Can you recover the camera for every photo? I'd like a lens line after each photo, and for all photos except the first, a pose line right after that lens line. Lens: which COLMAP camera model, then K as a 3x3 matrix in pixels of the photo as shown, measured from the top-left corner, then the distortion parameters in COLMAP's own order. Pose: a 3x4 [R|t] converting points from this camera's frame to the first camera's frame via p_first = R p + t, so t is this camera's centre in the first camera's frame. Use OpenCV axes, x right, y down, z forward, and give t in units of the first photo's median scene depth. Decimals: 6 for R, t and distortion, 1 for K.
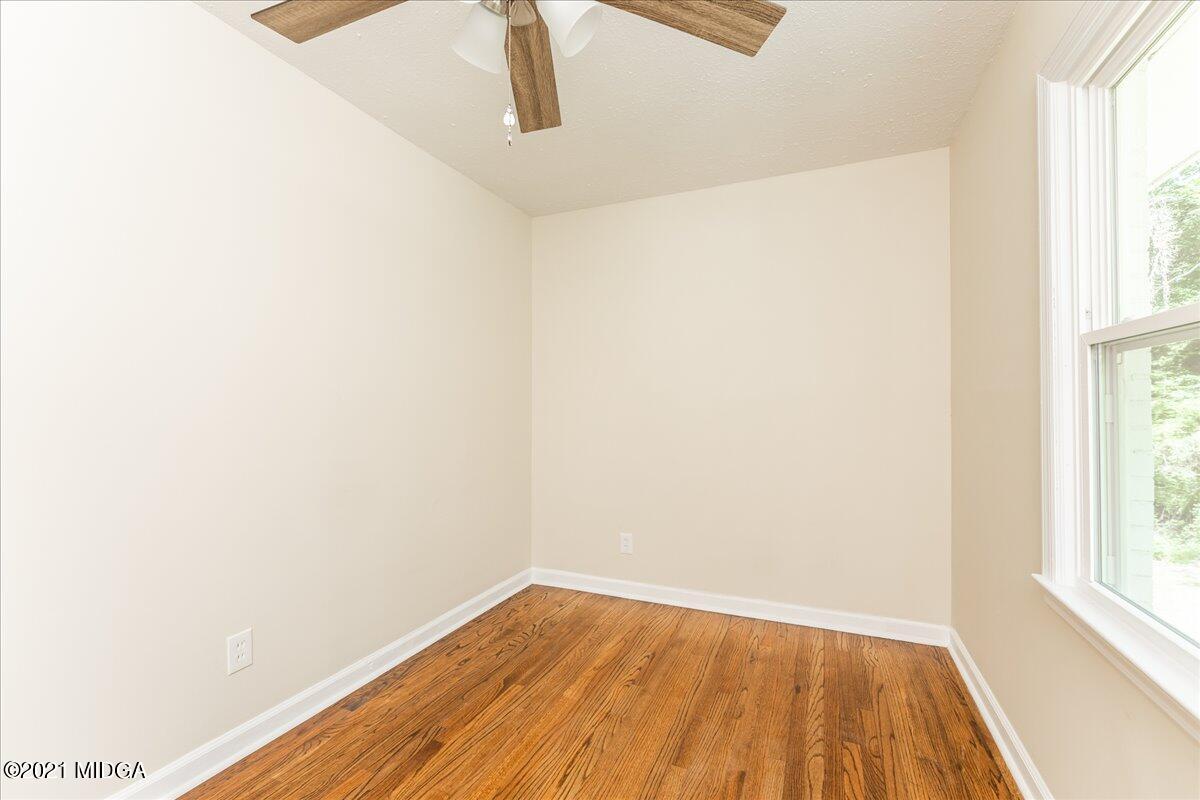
lens RADIAL K [[519.6, 0, 599.6], [0, 519.6, 400.6], [0, 0, 1]] dist [0.000883, -0.000987]
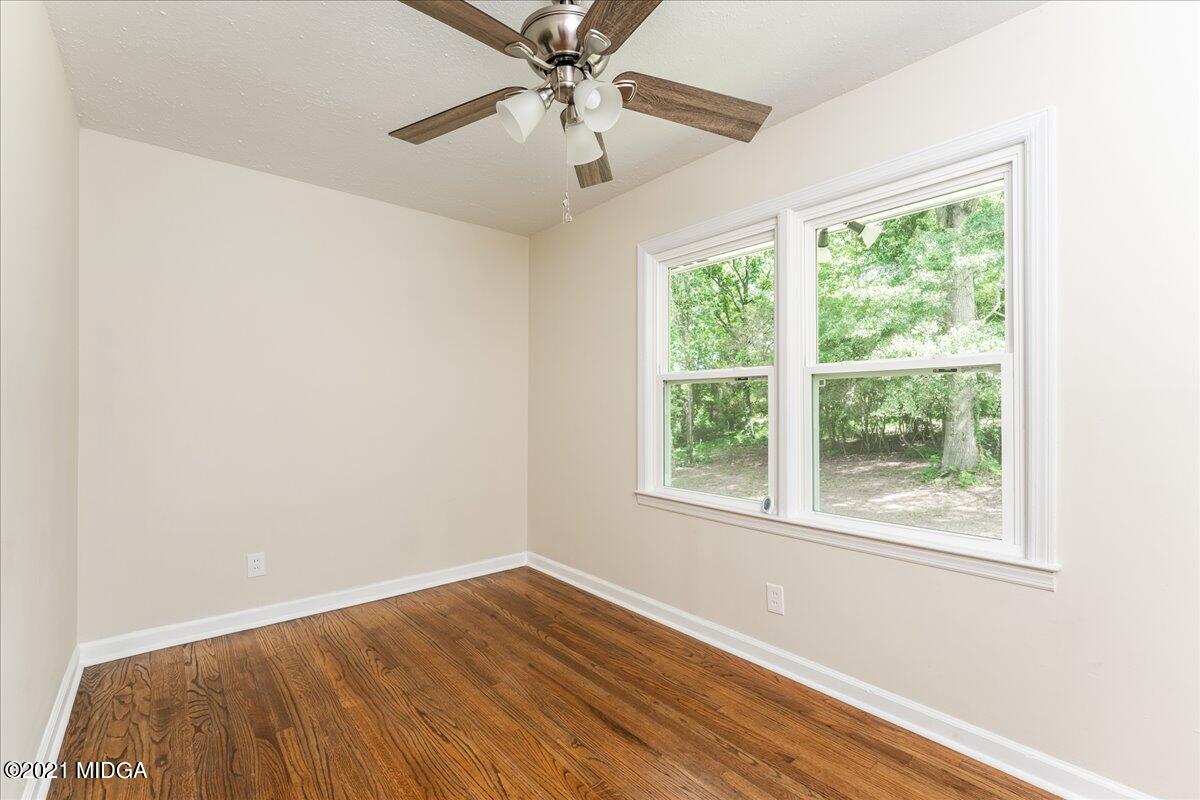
lens RADIAL K [[519.6, 0, 597.5], [0, 519.6, 403.2], [0, 0, 1]] dist [0.000883, -0.000987]
pose [[0.449435, 0.006979, 0.893286, -0.628012], [-0.012890, 0.999916, -0.001327, -0.004920], [-0.893220, -0.010918, 0.449487, 0.130227]]
